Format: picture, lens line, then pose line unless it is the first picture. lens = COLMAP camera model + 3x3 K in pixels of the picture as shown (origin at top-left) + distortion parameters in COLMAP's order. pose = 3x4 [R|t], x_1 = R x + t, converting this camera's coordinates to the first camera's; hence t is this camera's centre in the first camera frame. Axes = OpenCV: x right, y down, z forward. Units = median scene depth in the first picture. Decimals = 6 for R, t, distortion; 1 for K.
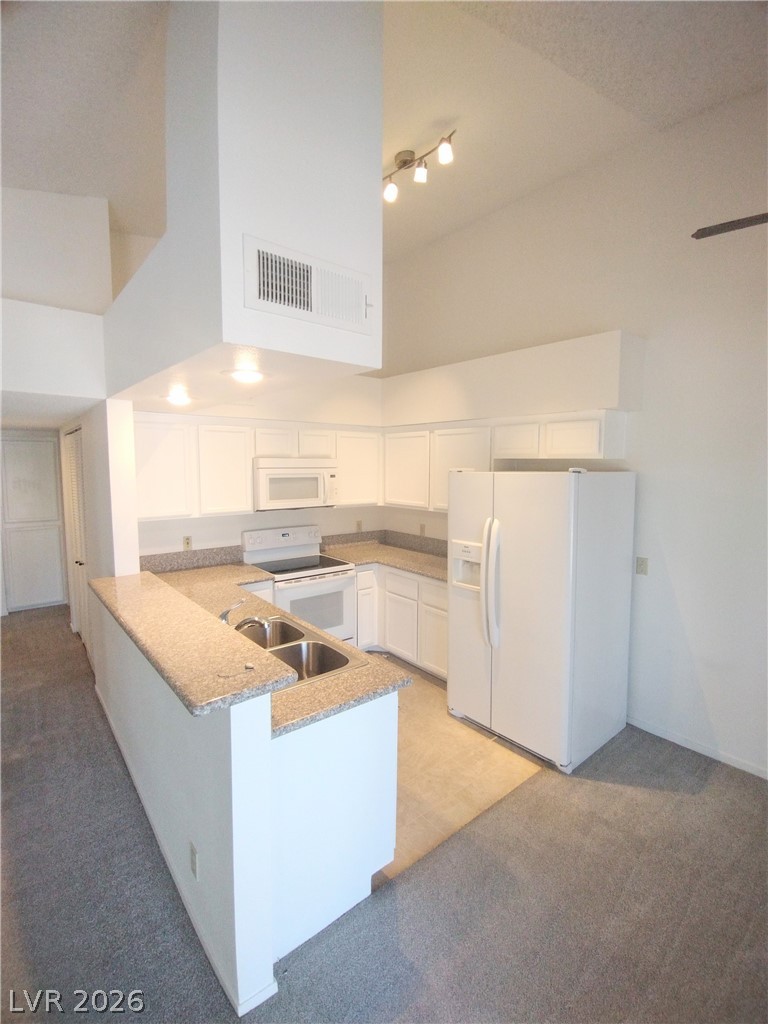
lens RADIAL K [[468.9, 0, 381.0], [0, 468.9, 509.3], [0, 0, 1]] dist [-0.014023, -0.000276]
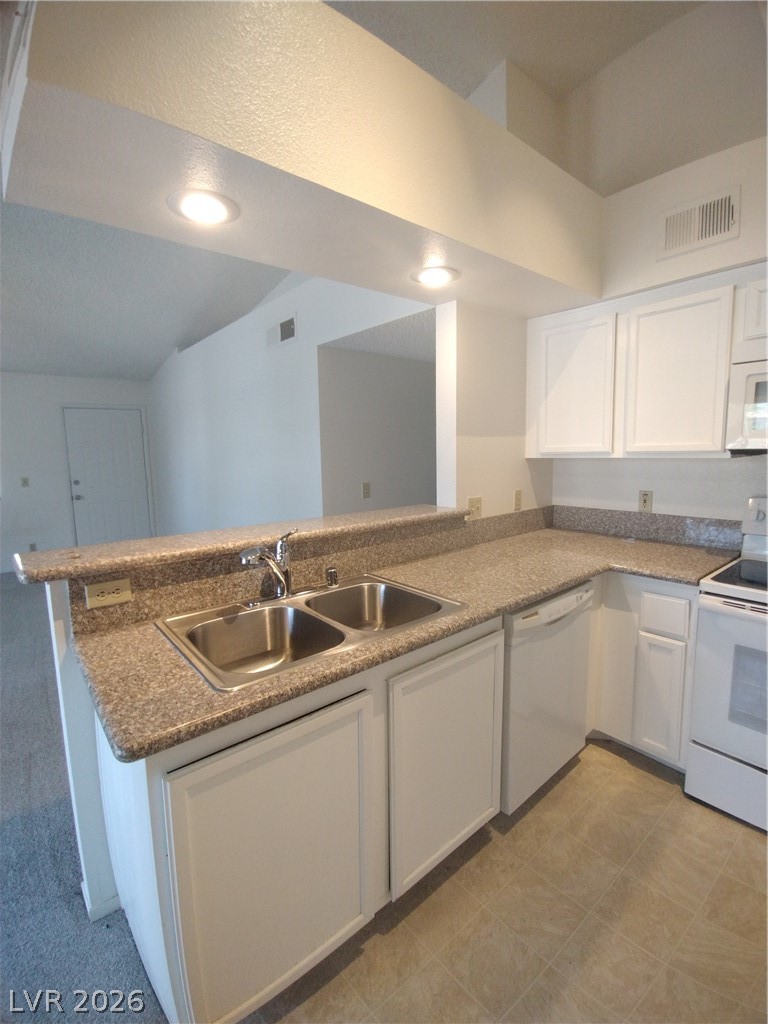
lens RADIAL K [[468.9, 0, 383.5], [0, 468.9, 509.9], [0, 0, 1]] dist [-0.014023, -0.000276]
pose [[0.007759, 0.123893, -0.992265, 0.293364], [-0.075816, 0.989512, 0.122956, 0.038251], [0.997092, 0.074276, 0.017071, 0.751579]]
